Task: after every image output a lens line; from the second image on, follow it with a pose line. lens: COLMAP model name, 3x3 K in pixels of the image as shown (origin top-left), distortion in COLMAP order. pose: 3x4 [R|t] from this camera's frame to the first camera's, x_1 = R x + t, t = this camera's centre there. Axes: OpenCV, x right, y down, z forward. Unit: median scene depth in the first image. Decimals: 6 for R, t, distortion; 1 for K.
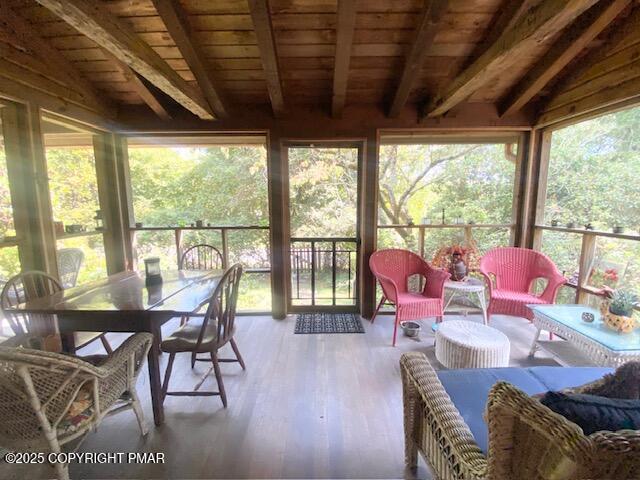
lens RADIAL K [[274.6, 0, 329.2], [0, 274.6, 241.1], [0, 0, 1]] dist [0.121207, -0.060870]
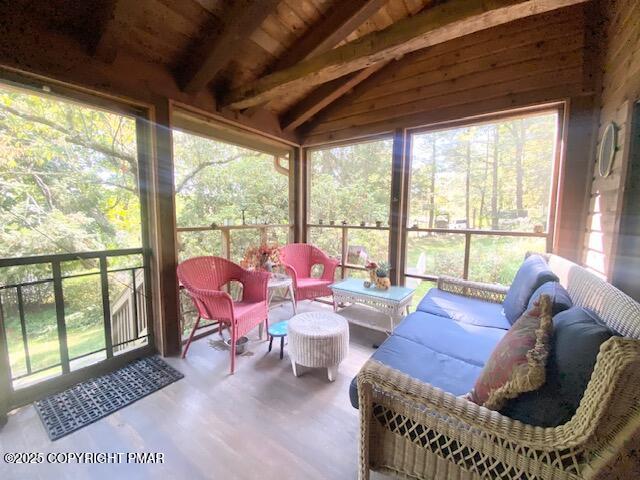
lens RADIAL K [[258.4, 0, 320.0], [0, 258.4, 240.0], [0, 0, 1]] dist [0.024657, -0.017475]
pose [[0.601745, -0.070988, 0.795527, -0.170389], [0.100027, 0.994898, 0.013117, 0.006876], [-0.792400, 0.071681, 0.605776, 0.290271]]
